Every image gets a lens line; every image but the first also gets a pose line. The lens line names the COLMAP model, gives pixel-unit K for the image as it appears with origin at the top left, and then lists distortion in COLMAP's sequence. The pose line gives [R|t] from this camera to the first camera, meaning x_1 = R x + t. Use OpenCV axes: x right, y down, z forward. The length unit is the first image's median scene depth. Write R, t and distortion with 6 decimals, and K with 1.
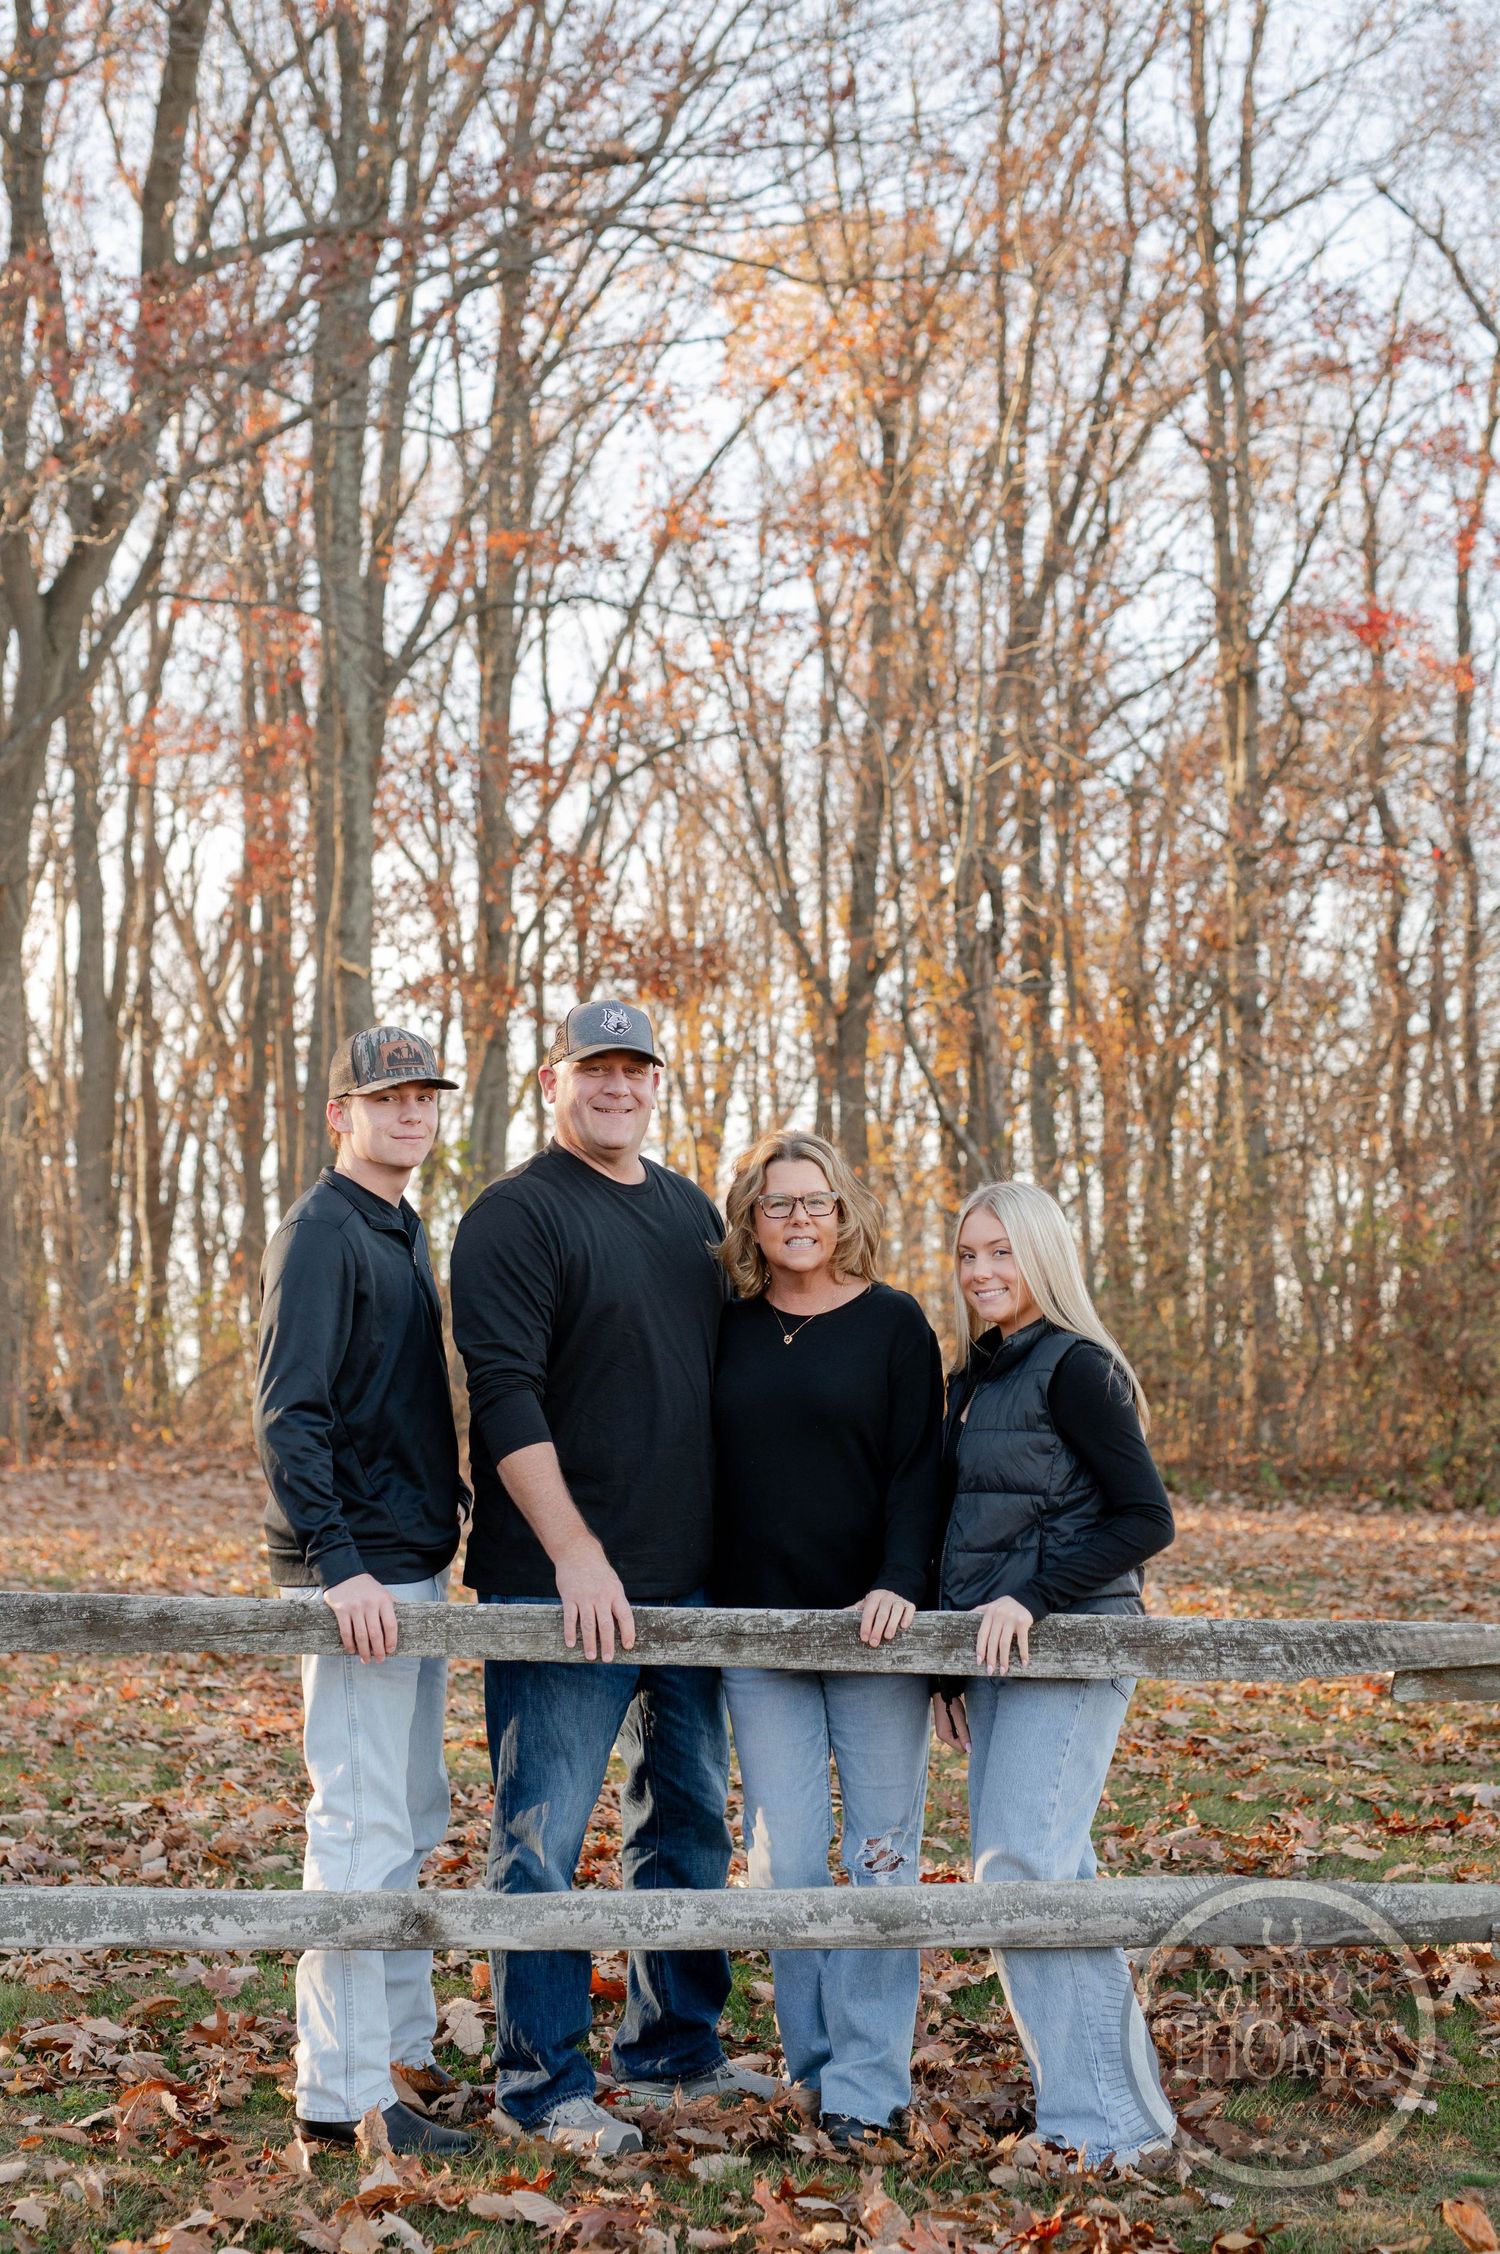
lens RADIAL K [[3289.0, 0, 758.4], [0, 3289.0, 1134.4], [0, 0, 1]] dist [0.012521, -0.043279]
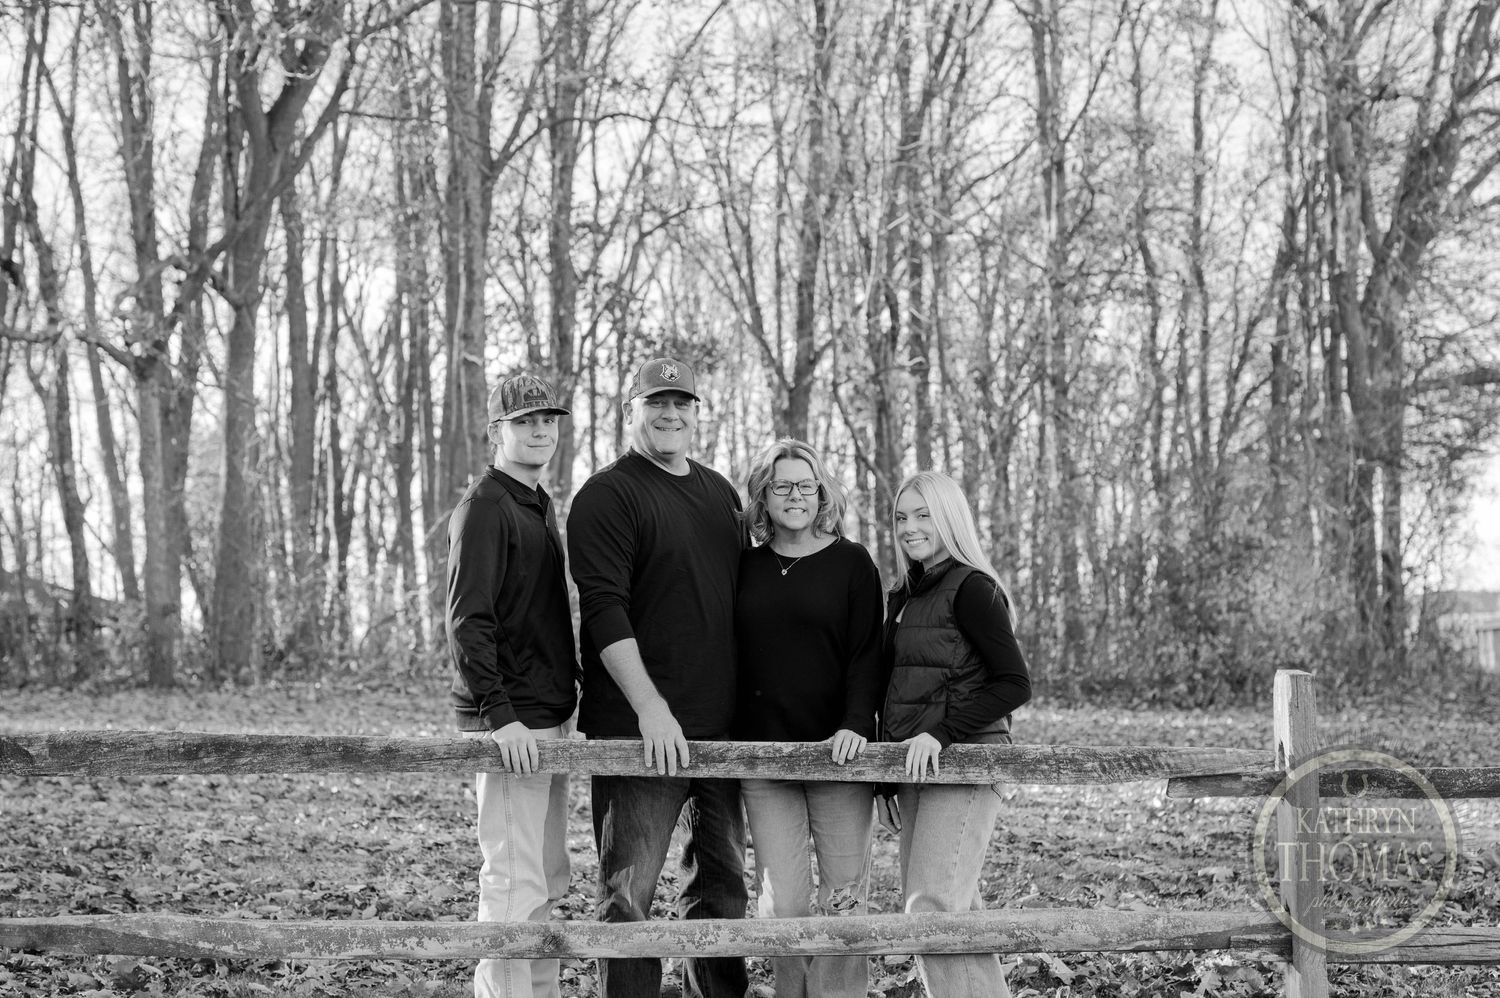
lens RADIAL K [[2181.0, 0, 754.6], [0, 2181.0, 511.3], [0, 0, 1]] dist [-0.004662, 0.034128]
pose [[0.999915, -0.005959, 0.011594, -0.004142], [0.005771, 0.999853, 0.016164, 0.003901], [-0.011689, -0.016095, 0.999802, -0.010568]]
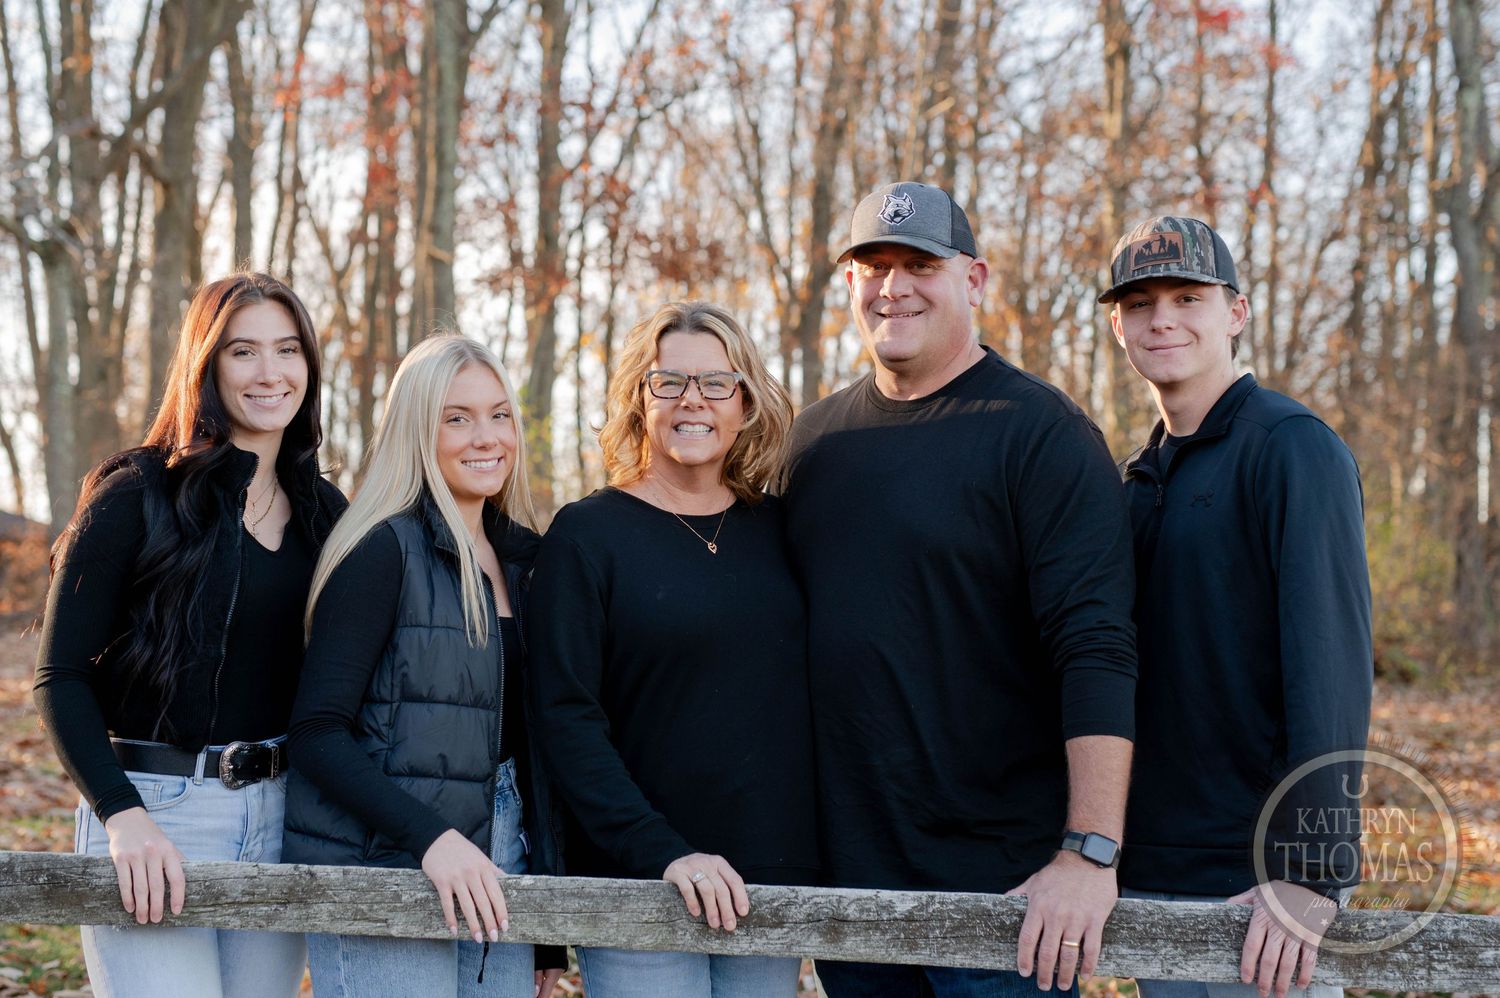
lens RADIAL K [[2178.3, 0, 748.1], [0, 2178.3, 491.5], [0, 0, 1]] dist [-0.007649, 0.049077]
pose [[0.999645, 0.022578, 0.014157, -0.009228], [-0.023125, 0.998942, 0.039747, 0.005743], [-0.013245, -0.040060, 0.999109, 0.109127]]
